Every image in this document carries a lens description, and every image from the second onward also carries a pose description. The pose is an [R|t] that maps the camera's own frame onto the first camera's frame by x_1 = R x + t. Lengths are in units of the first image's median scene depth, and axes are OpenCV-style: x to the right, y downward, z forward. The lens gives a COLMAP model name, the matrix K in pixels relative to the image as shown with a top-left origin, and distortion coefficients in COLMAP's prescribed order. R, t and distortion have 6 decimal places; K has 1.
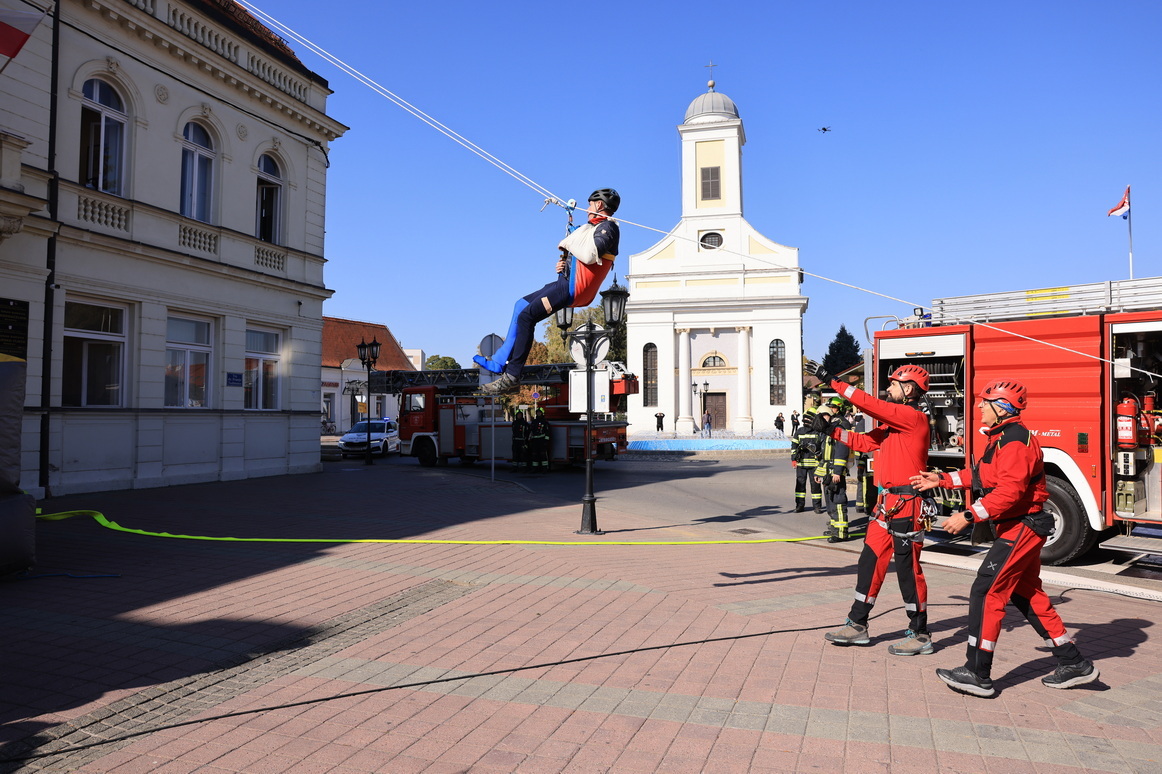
lens RADIAL K [[790.6, 0, 583.8], [0, 790.6, 382.8], [0, 0, 1]] dist [-0.117734, 0.097601]
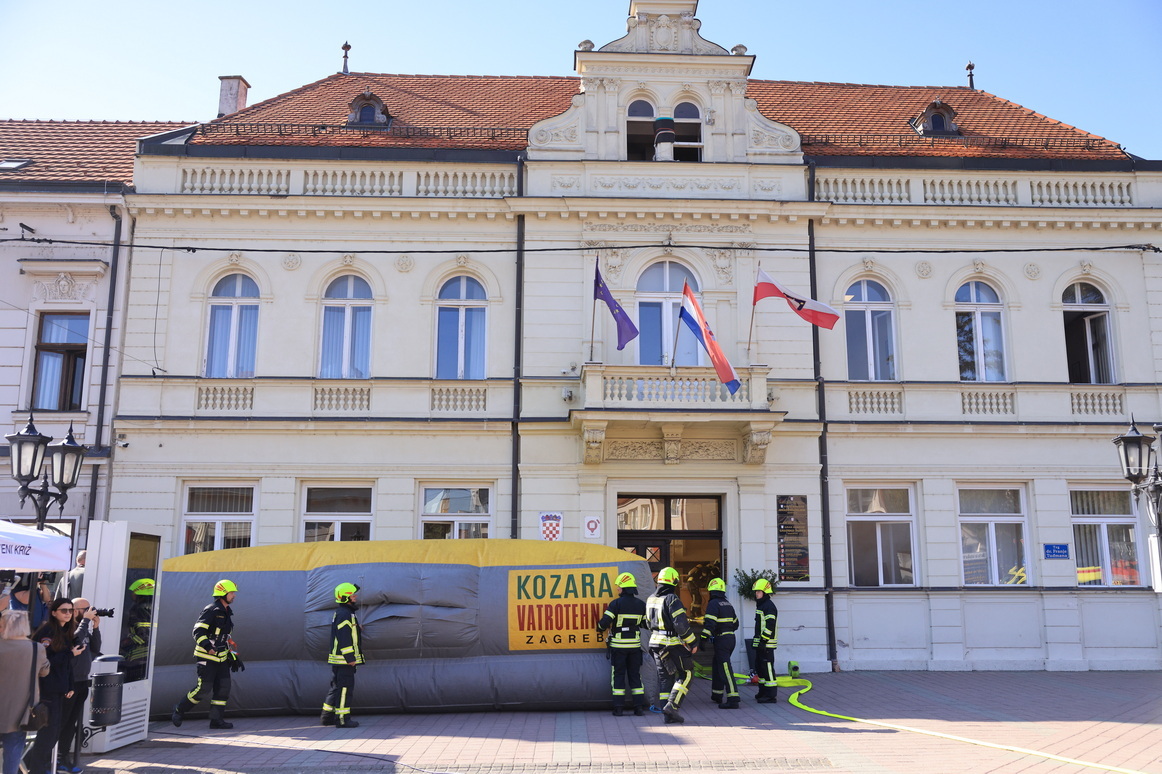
lens RADIAL K [[1059.2, 0, 585.8], [0, 1059.2, 378.8], [0, 0, 1]] dist [-0.025907, 0.020335]
pose [[0.354628, -0.188016, -0.915909, 0.514646], [0.042589, 0.981805, -0.185053, 0.002330], [0.934037, 0.026617, 0.356183, 0.087836]]
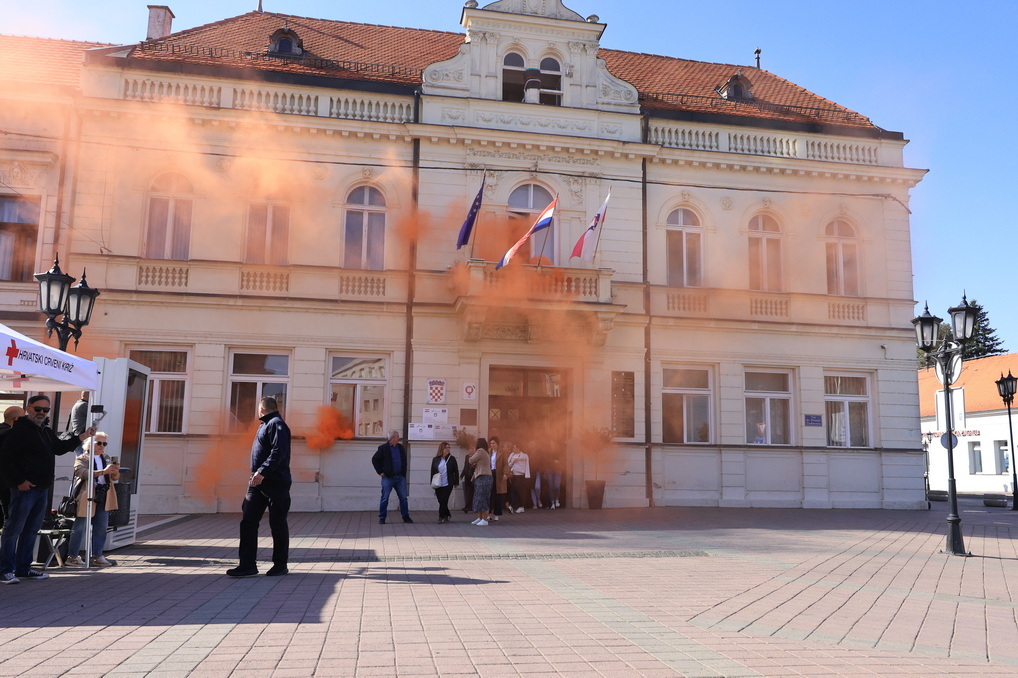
lens RADIAL K [[839.8, 0, 507.1], [0, 839.8, 349.3], [0, 0, 1]] dist [-0.006498, -0.002434]
pose [[0.485107, -0.122776, -0.865793, 0.456109], [0.025812, 0.991674, -0.126164, 0.039756], [0.874074, 0.038855, 0.484237, -0.012007]]
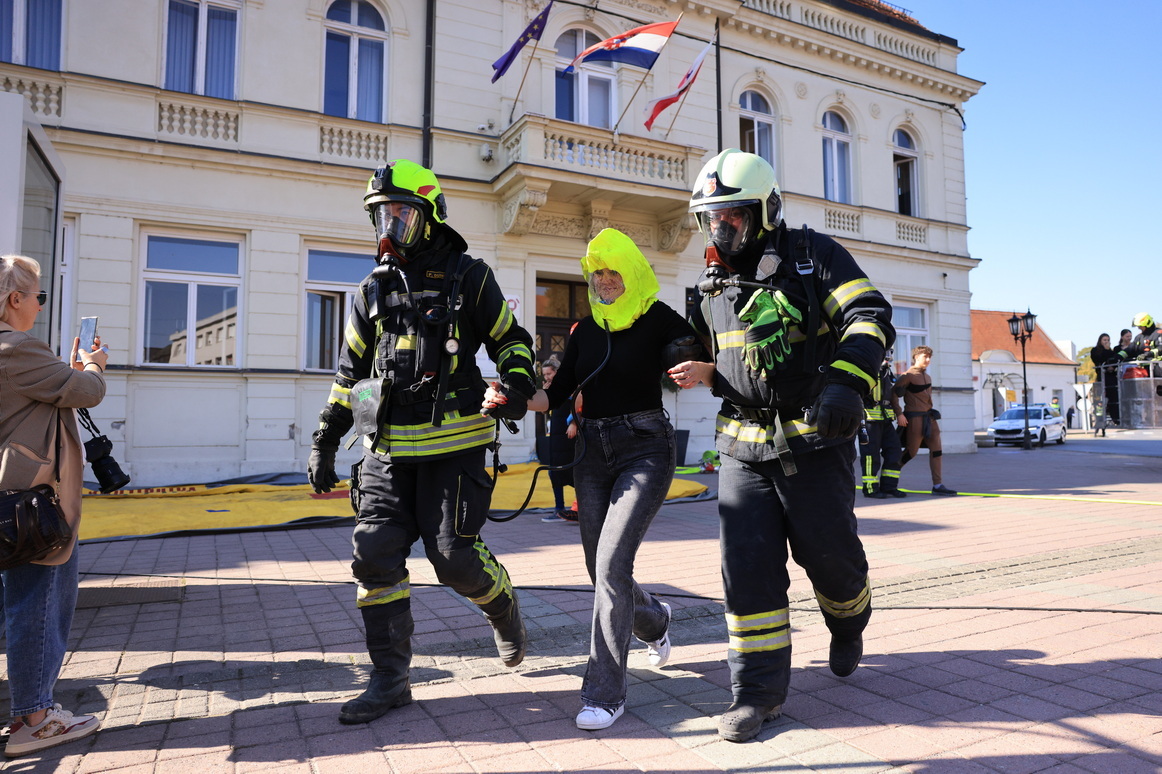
lens RADIAL K [[790.6, 0, 583.8], [0, 790.6, 382.8], [0, 0, 1]] dist [-0.117734, 0.097601]
pose [[0.718199, -0.041114, -0.694623, -0.034297], [0.035507, 0.999118, -0.022425, 0.042808], [0.694932, -0.008558, 0.719025, 0.007291]]
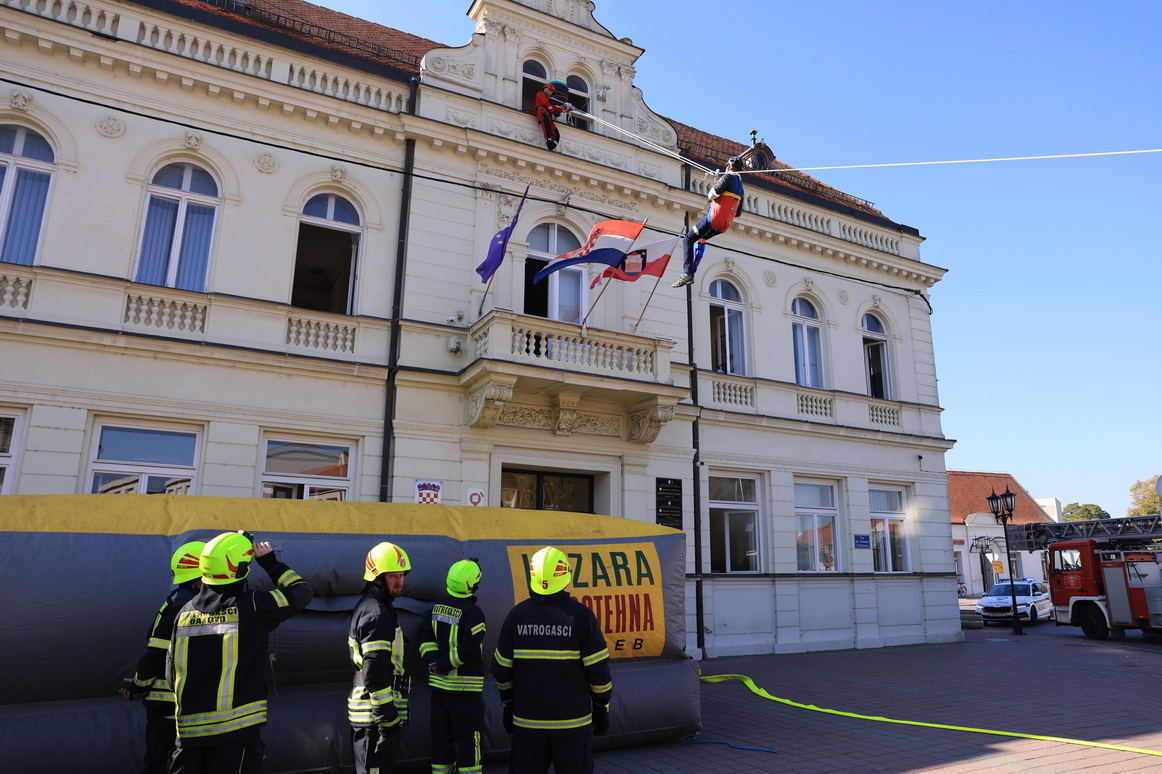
lens RADIAL K [[790.6, 0, 583.8], [0, 790.6, 382.8], [0, 0, 1]] dist [-0.117734, 0.097601]
pose [[0.731292, -0.164140, -0.662020, -0.027798], [0.026972, 0.976812, -0.212395, -0.001187], [0.681531, 0.137467, 0.718762, 0.031543]]
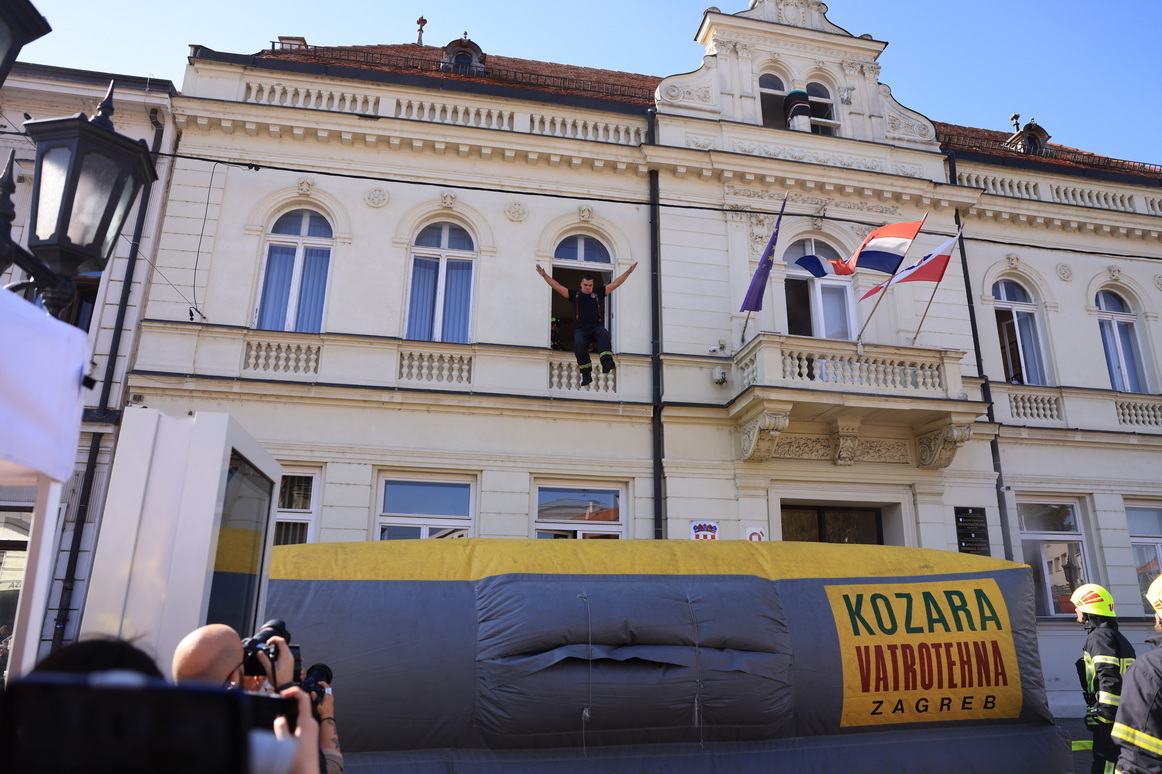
lens RADIAL K [[790.6, 0, 583.8], [0, 790.6, 382.8], [0, 0, 1]] dist [-0.117734, 0.097601]
pose [[0.491273, -0.256268, -0.832453, -0.085298], [0.031092, 0.960288, -0.277273, -0.000515], [0.870451, 0.110334, 0.479731, 0.037552]]
